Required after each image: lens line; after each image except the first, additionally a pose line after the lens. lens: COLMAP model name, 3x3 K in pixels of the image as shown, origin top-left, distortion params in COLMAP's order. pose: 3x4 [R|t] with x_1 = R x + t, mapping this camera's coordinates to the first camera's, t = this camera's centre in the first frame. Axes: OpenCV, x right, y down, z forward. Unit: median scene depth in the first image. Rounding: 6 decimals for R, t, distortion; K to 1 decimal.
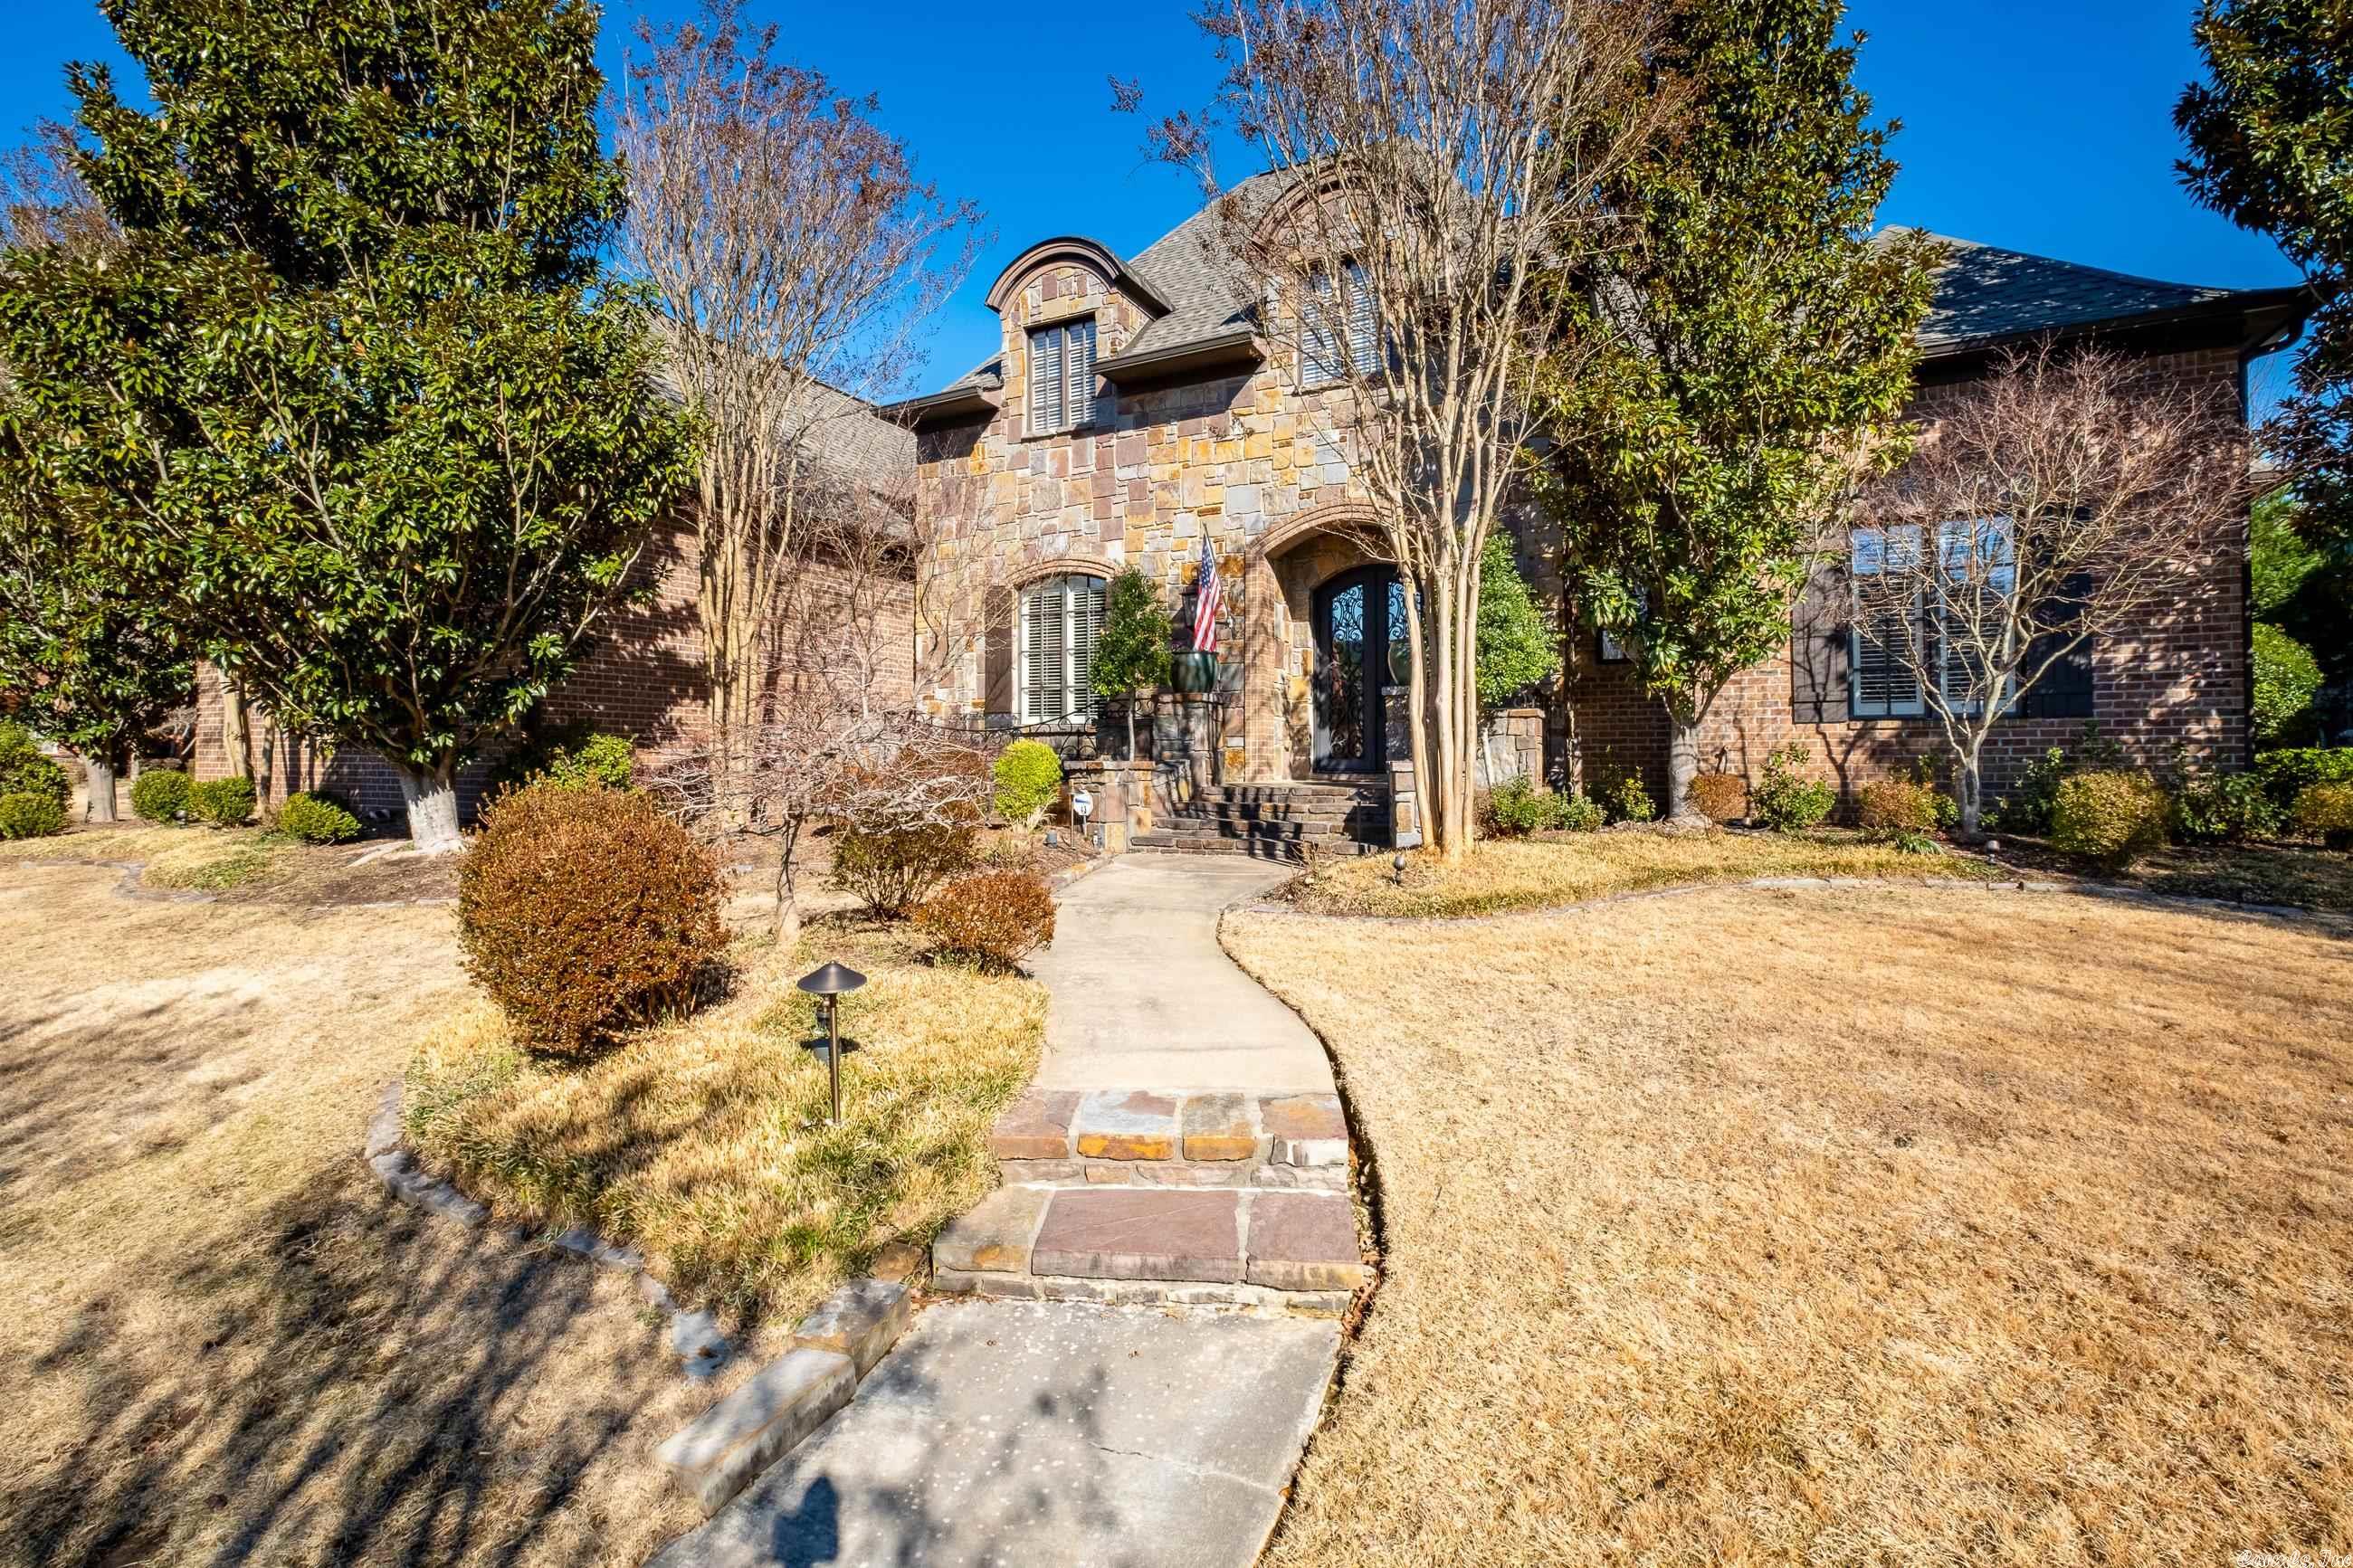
lens RADIAL K [[1063.2, 0, 1163.9], [0, 1063.2, 741.1], [0, 0, 1]] dist [-0.009175, 0.000648]
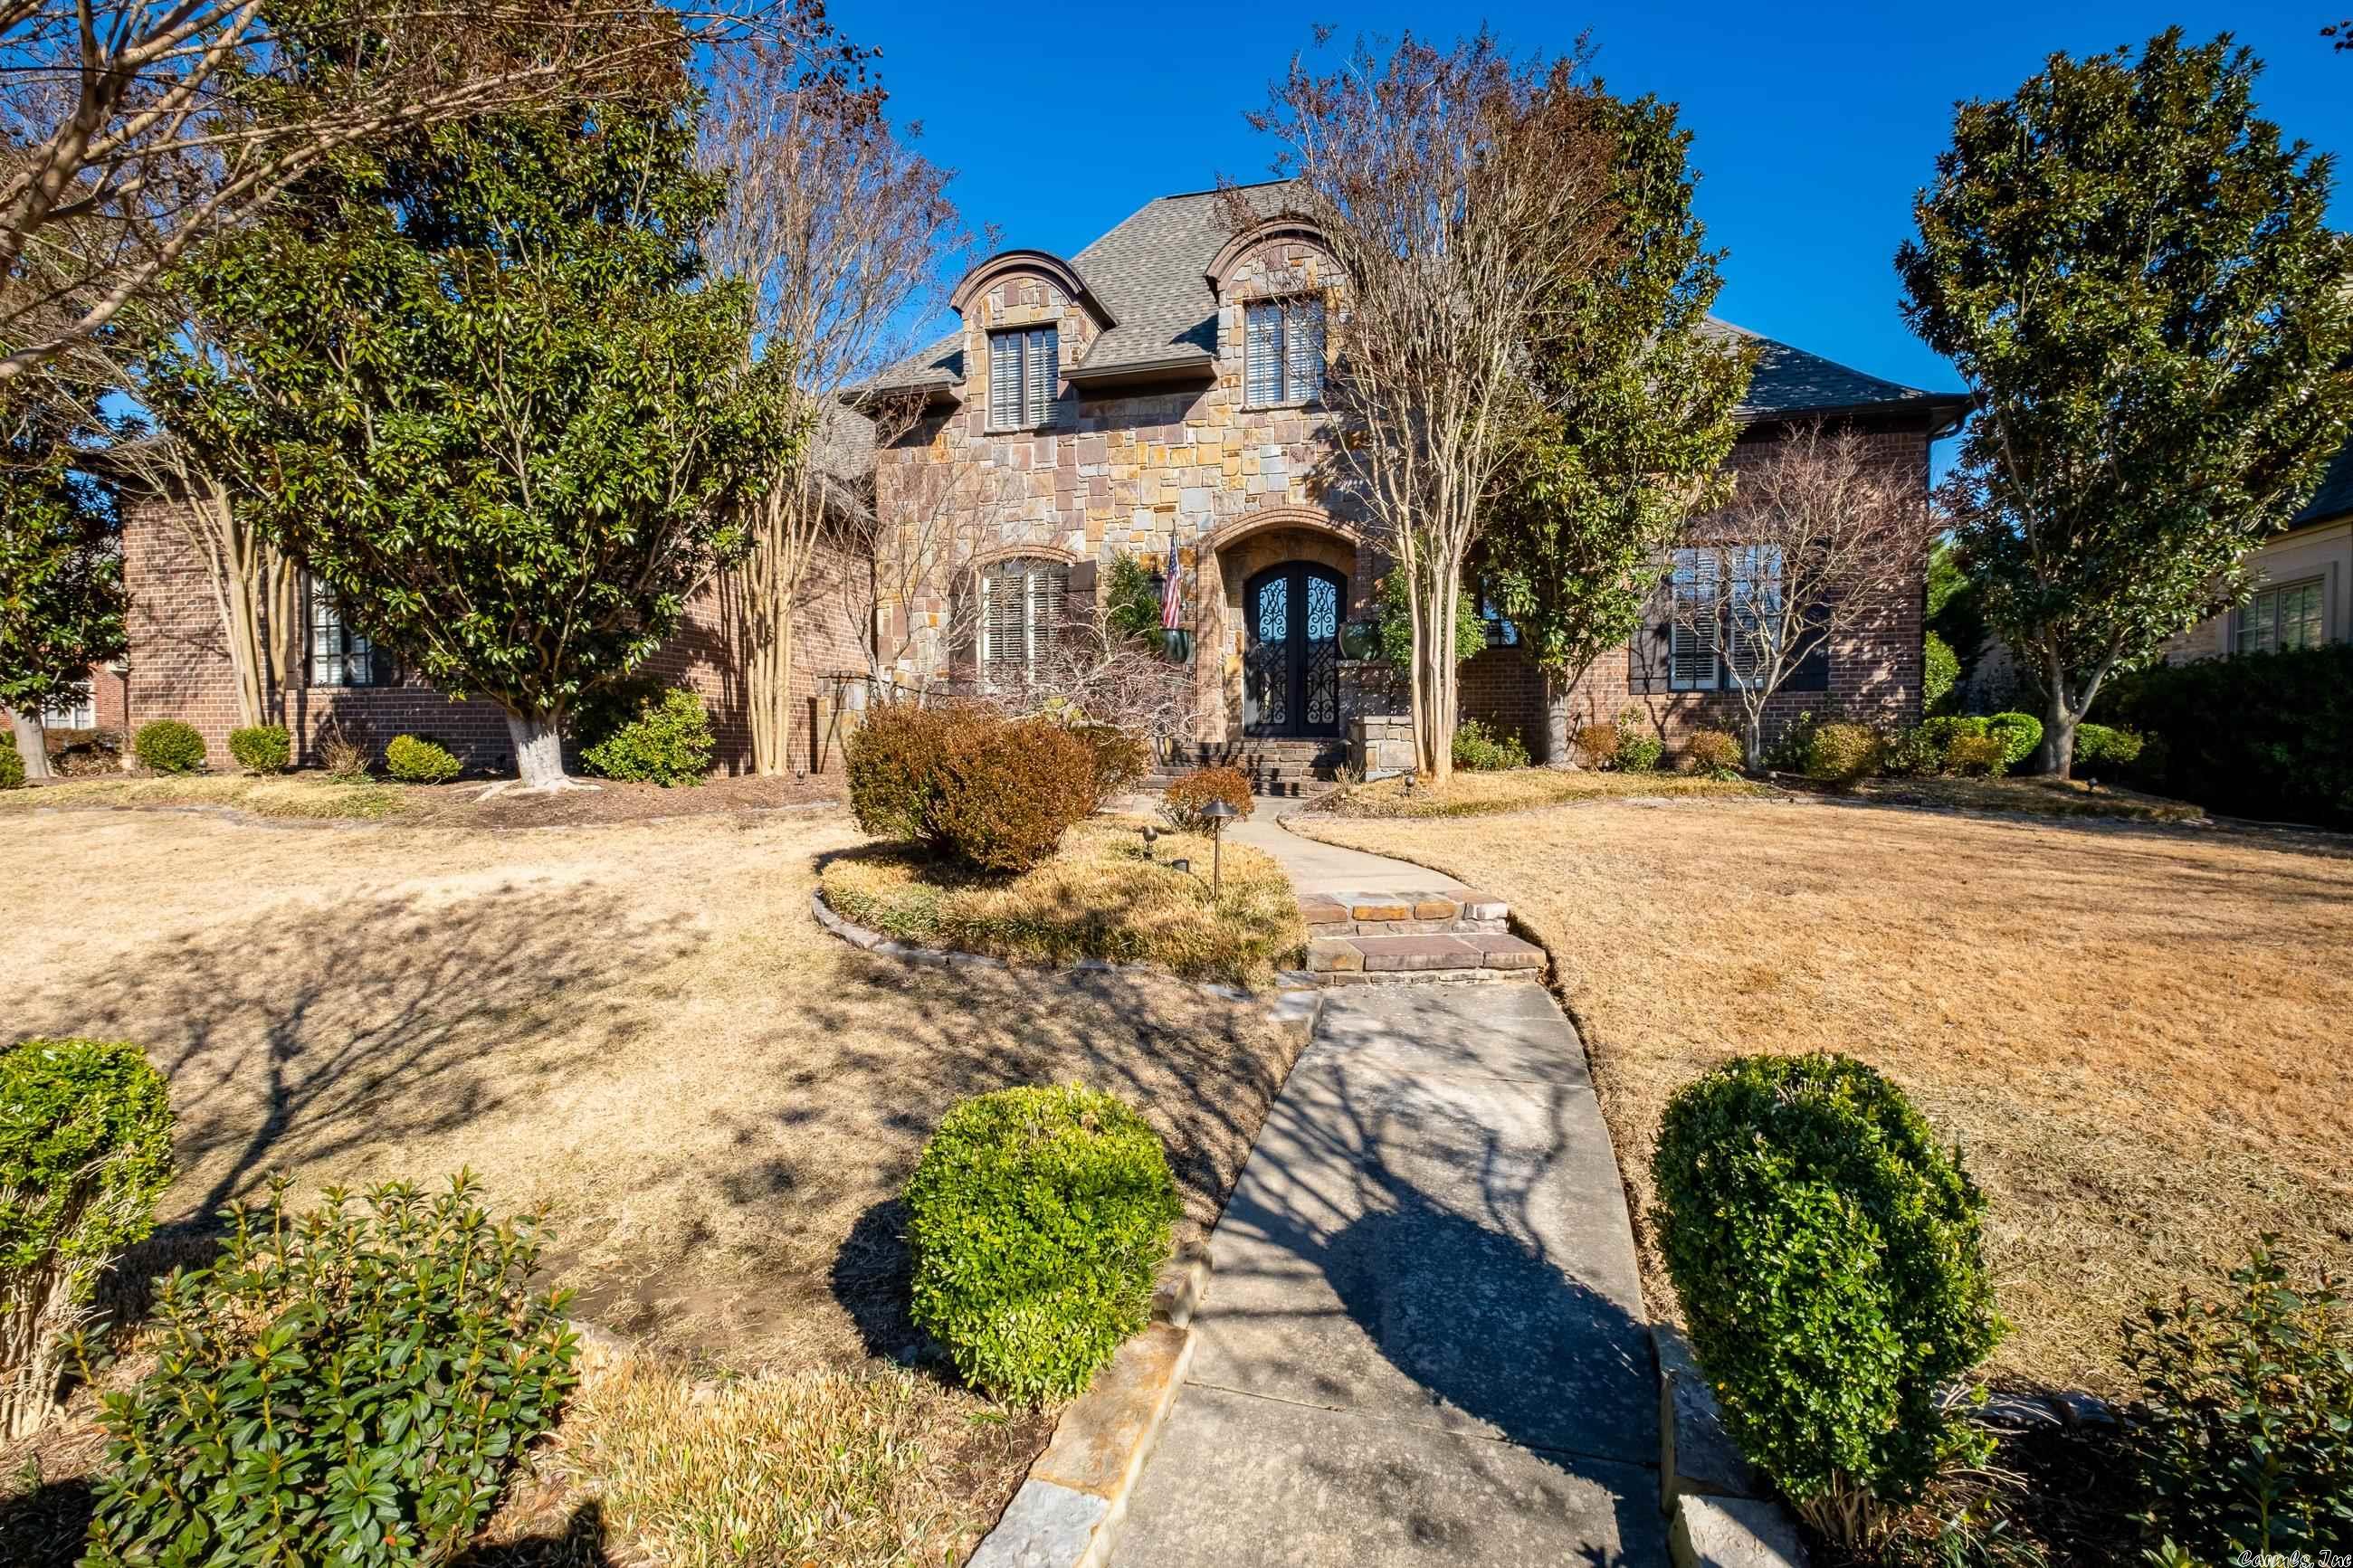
lens RADIAL K [[1063.2, 0, 1171.8], [0, 1063.2, 789.7], [0, 0, 1]] dist [-0.009175, 0.000648]
pose [[0.978485, -0.004136, 0.206278, -0.277045], [-0.006614, 0.998656, 0.051395, 0.043220], [-0.206213, -0.051654, 0.977143, -0.214544]]
